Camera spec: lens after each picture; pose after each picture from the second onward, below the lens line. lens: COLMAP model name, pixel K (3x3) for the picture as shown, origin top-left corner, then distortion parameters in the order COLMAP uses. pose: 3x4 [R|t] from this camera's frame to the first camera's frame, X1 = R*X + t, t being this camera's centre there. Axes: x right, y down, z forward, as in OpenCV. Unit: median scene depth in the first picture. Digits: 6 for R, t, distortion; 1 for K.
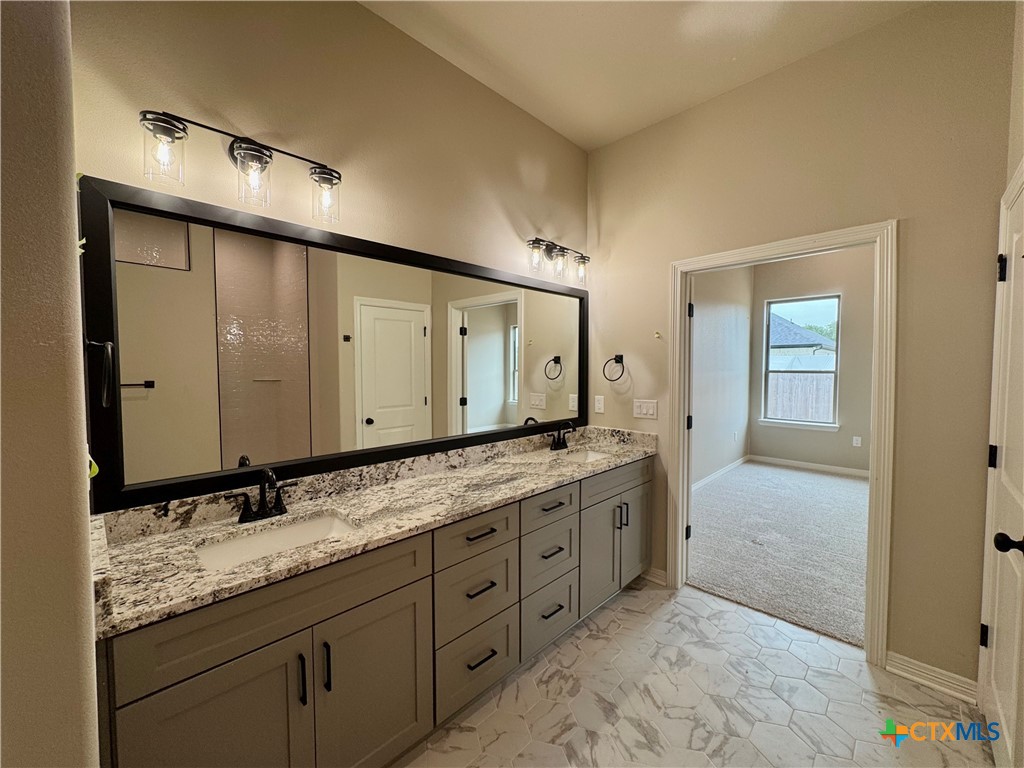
lens RADIAL K [[409.3, 0, 512.0], [0, 409.3, 384.0], [0, 0, 1]] dist [-0.004647, 0.000618]
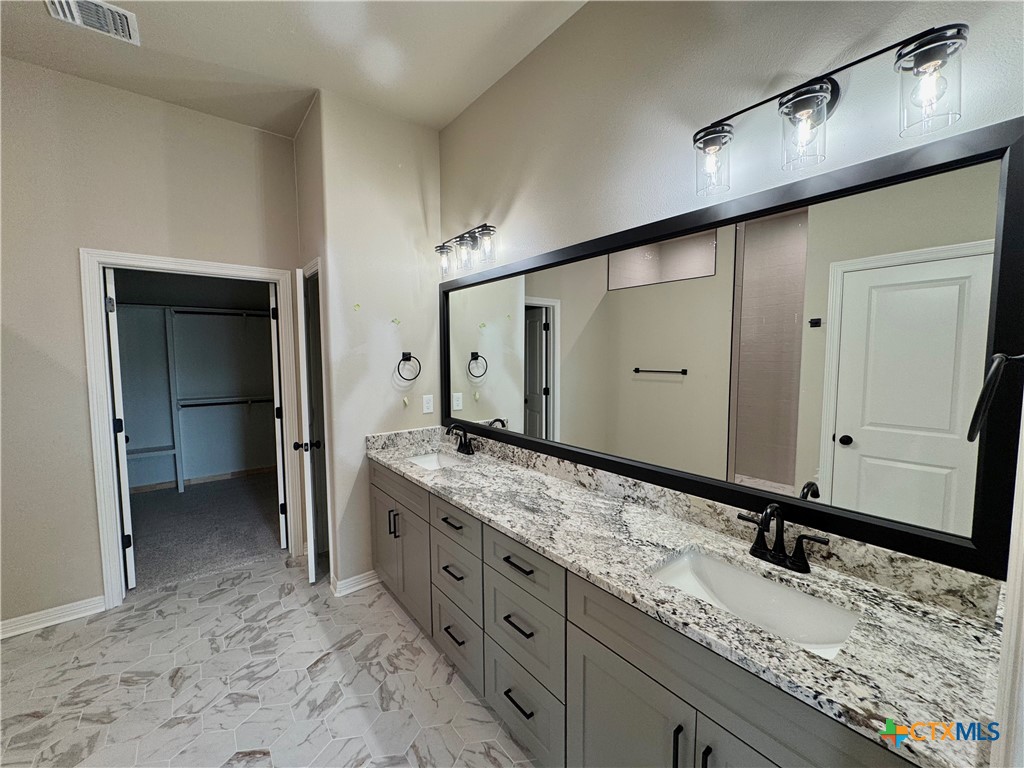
lens RADIAL K [[409.3, 0, 512.0], [0, 409.3, 384.0], [0, 0, 1]] dist [-0.004647, 0.000618]
pose [[-0.123424, 0.075990, -0.989440, 0.676673], [-0.034801, 0.996119, 0.080844, -0.069276], [0.991744, 0.044411, -0.120300, 0.898212]]
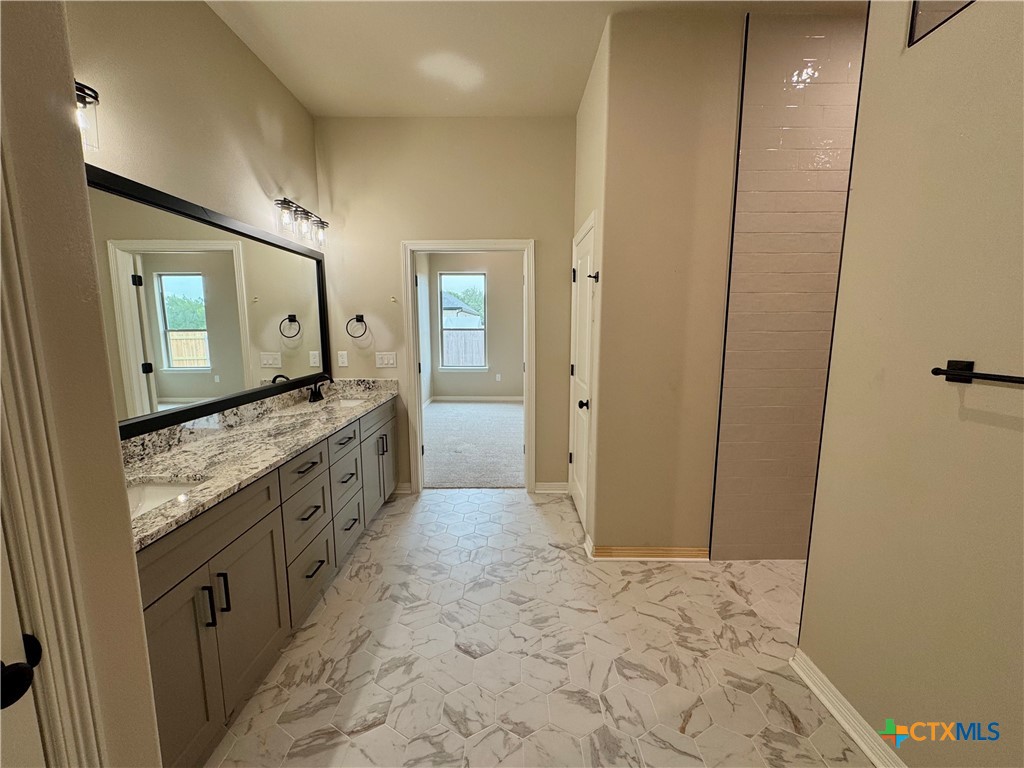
lens RADIAL K [[409.3, 0, 512.0], [0, 409.3, 384.0], [0, 0, 1]] dist [-0.004647, 0.000618]
pose [[0.712173, -0.097108, 0.695255, -0.318329], [0.028510, 0.993570, 0.109570, 0.010957], [-0.701425, -0.058211, 0.710362, -0.167170]]
